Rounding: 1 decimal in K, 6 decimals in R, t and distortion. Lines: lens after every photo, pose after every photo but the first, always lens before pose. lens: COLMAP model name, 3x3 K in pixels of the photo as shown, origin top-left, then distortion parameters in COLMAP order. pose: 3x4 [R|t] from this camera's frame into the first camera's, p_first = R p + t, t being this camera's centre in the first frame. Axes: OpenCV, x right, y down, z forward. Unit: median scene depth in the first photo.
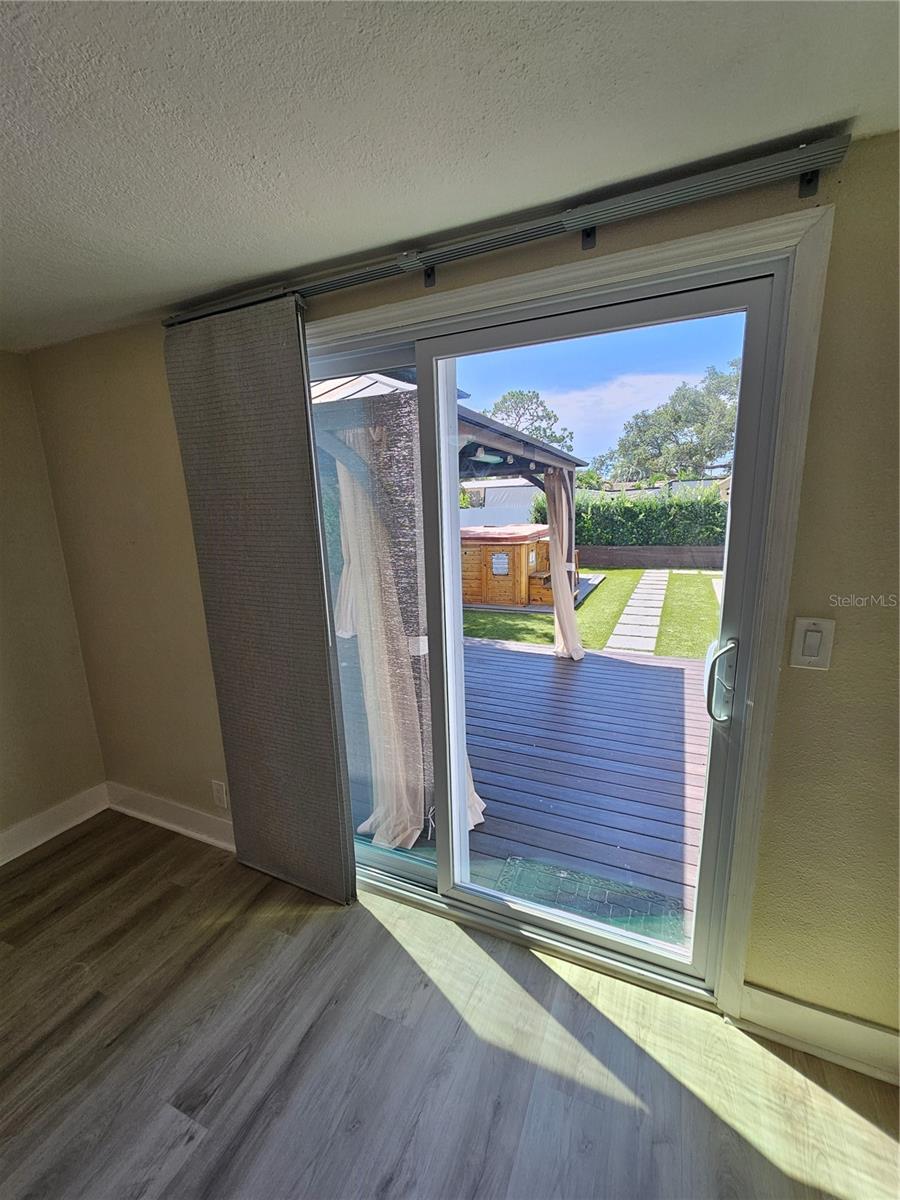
lens RADIAL K [[495.6, 0, 454.7], [0, 495.6, 604.6], [0, 0, 1]] dist [0.000843, 0.000037]
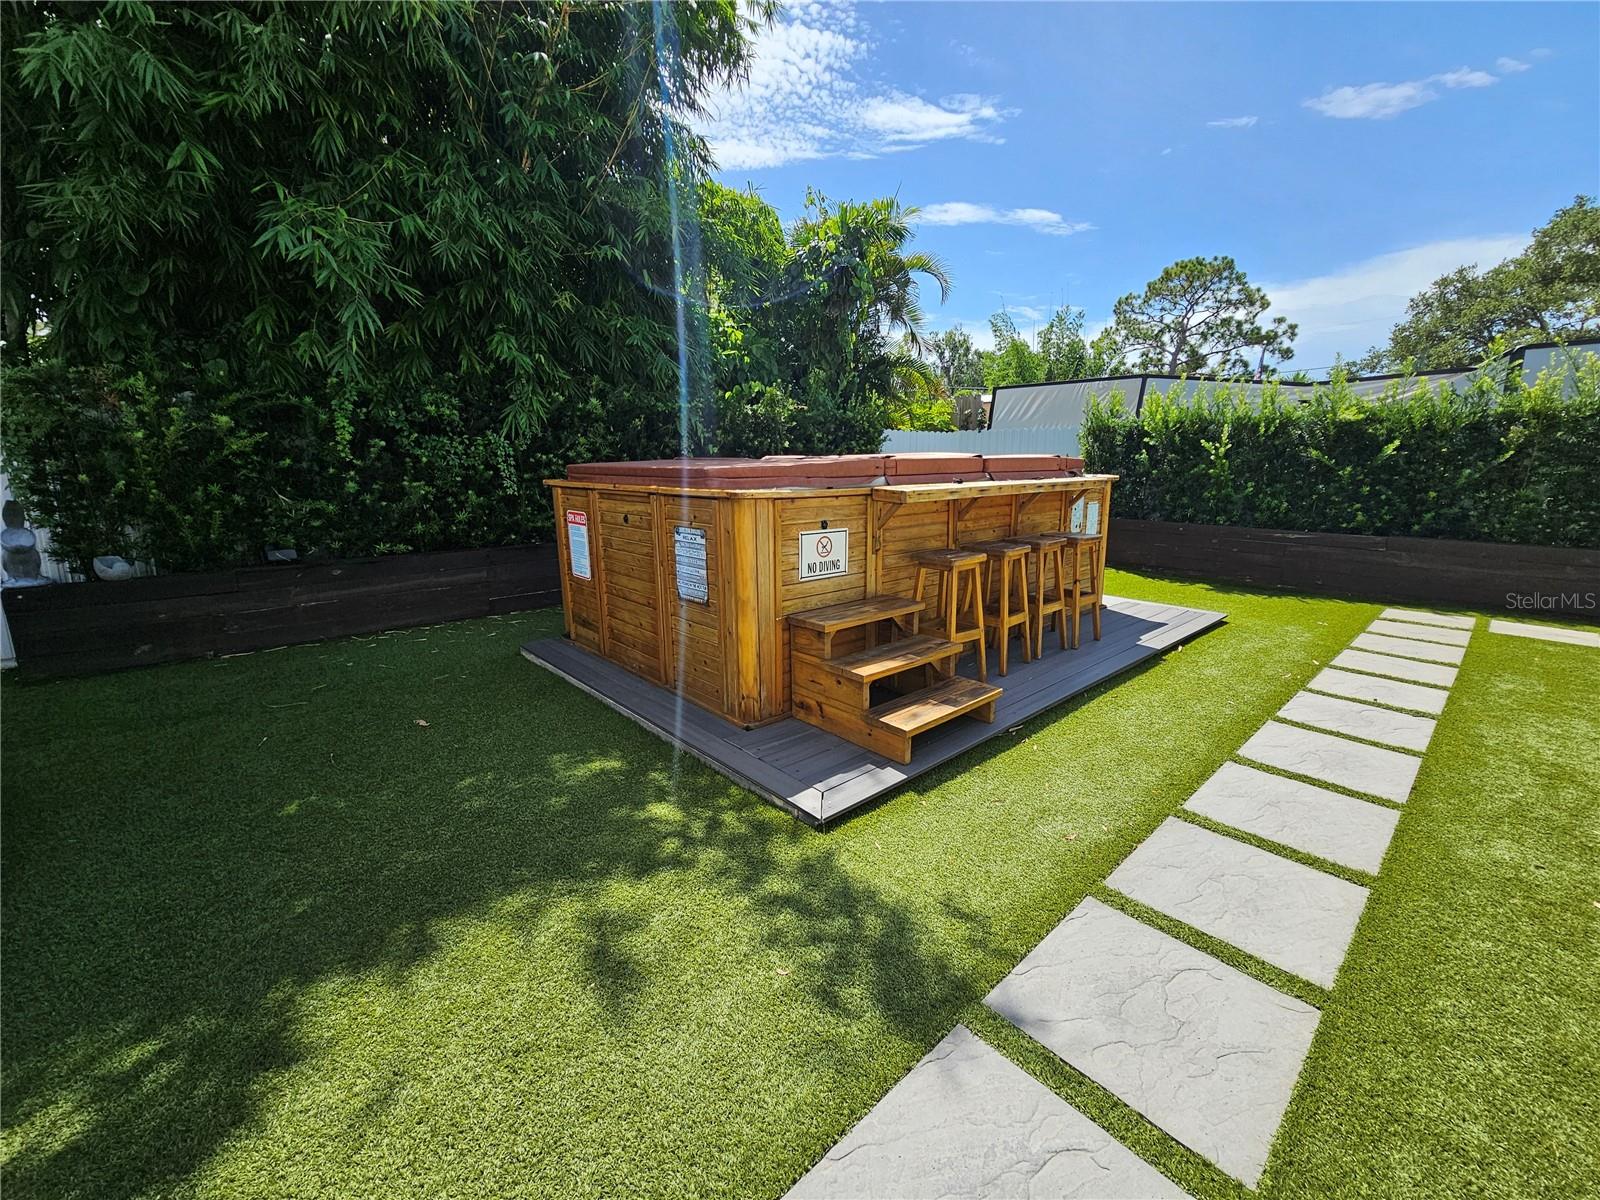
lens RADIAL K [[660.9, 0, 811.7], [0, 660.9, 590.0], [0, 0, 1]] dist [0.000843, 0.000037]
pose [[0.920883, 0.104051, -0.375697, 0.179896], [-0.101295, 0.994486, 0.027140, -0.050697], [0.376449, 0.013063, 0.926345, 0.406838]]
